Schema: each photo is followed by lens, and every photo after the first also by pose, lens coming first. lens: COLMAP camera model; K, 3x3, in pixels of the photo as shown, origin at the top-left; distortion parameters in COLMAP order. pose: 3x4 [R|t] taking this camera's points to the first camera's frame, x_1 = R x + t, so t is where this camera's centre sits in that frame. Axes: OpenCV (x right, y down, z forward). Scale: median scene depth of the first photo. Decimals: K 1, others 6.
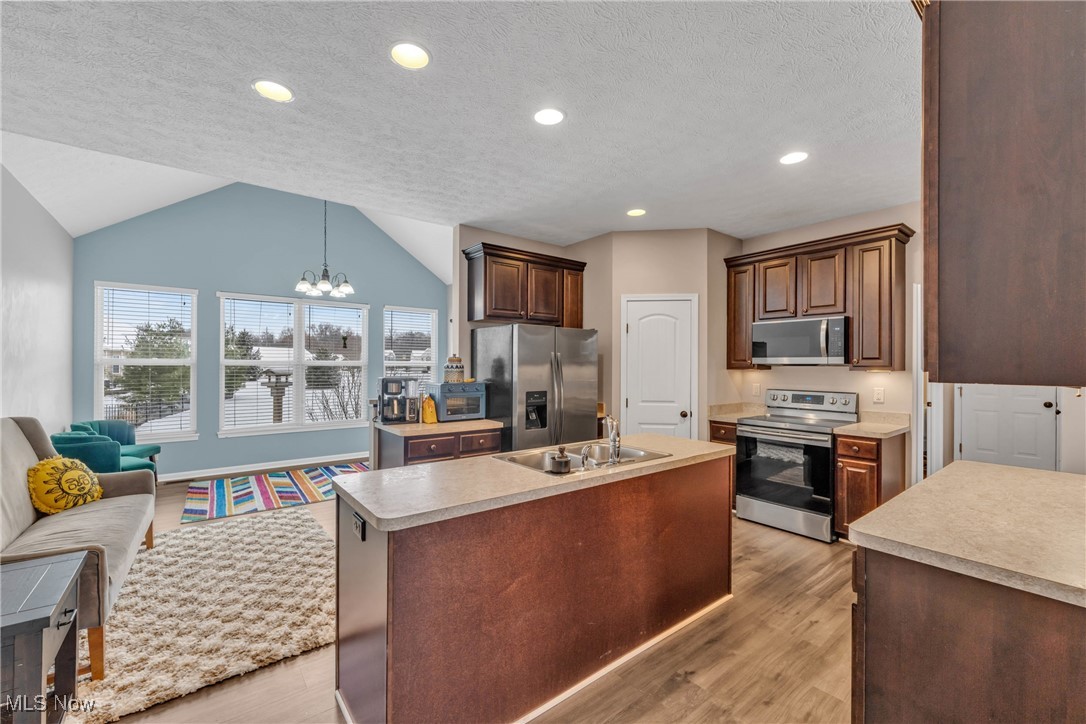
lens RADIAL K [[454.6, 0, 543.0], [0, 454.6, 362.0], [0, 0, 1]] dist [0.000156, -0.000007]
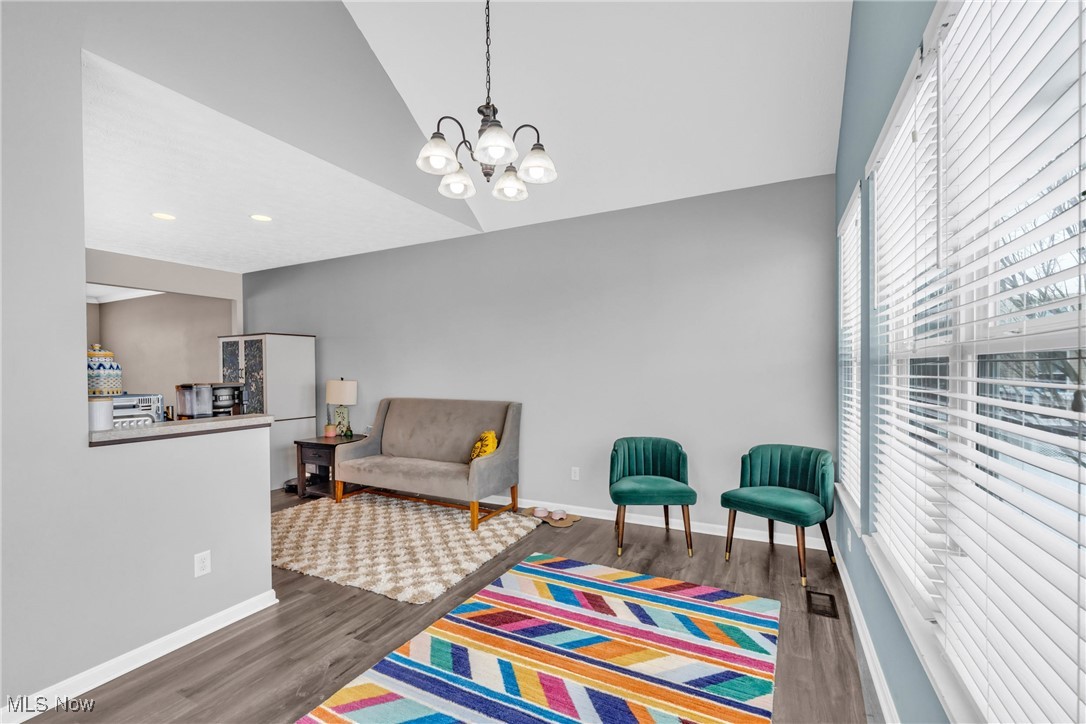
lens RADIAL K [[454.6, 0, 543.0], [0, 454.6, 362.0], [0, 0, 1]] dist [0.000156, -0.000007]
pose [[-0.898485, -0.006089, -0.438962, -0.363376], [0.010035, 0.999358, -0.034402, 0.027033], [0.438889, -0.035315, -0.897847, 1.452755]]
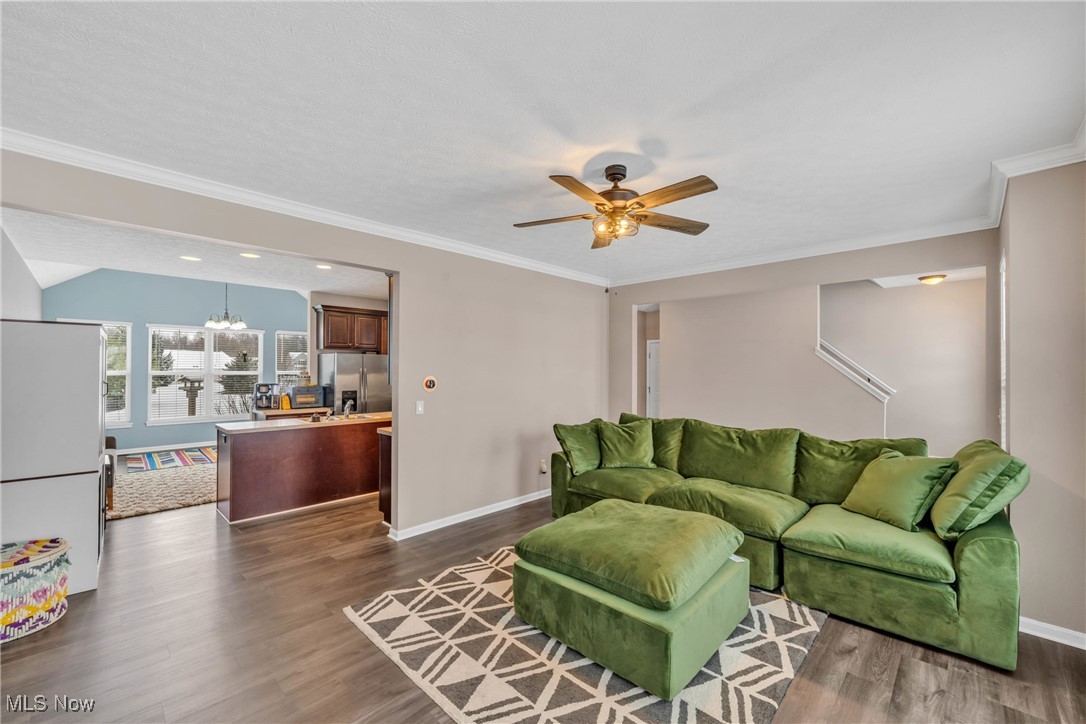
lens RADIAL K [[427.7, 0, 500.2], [0, 427.7, 364.8], [0, 0, 1]] dist [0.021799, -0.000040]
pose [[0.995792, -0.000012, 0.091638, 0.320029], [0.000464, 0.999988, -0.004905, -0.022060], [-0.091637, 0.004927, 0.995780, -0.552691]]
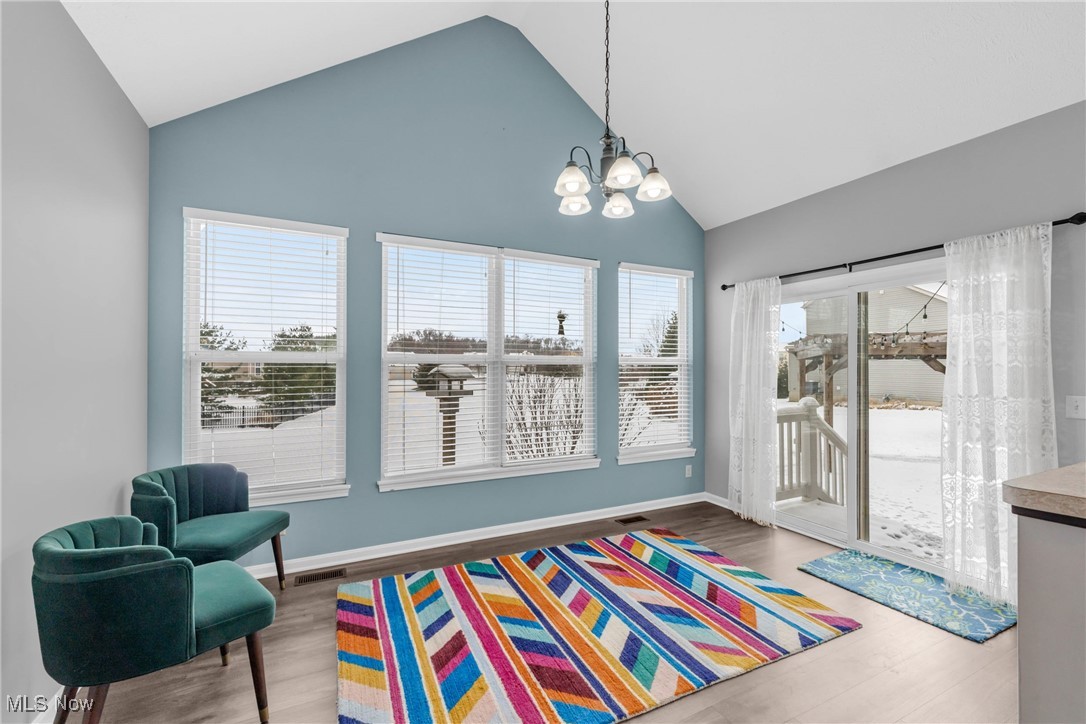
lens RADIAL K [[454.6, 0, 543.0], [0, 454.6, 362.0], [0, 0, 1]] dist [0.000156, -0.000007]
pose [[0.980510, -0.003589, -0.196435, -0.478757], [0.002317, 0.999975, -0.006706, 0.013296], [0.196455, 0.006121, 0.980494, 0.577408]]
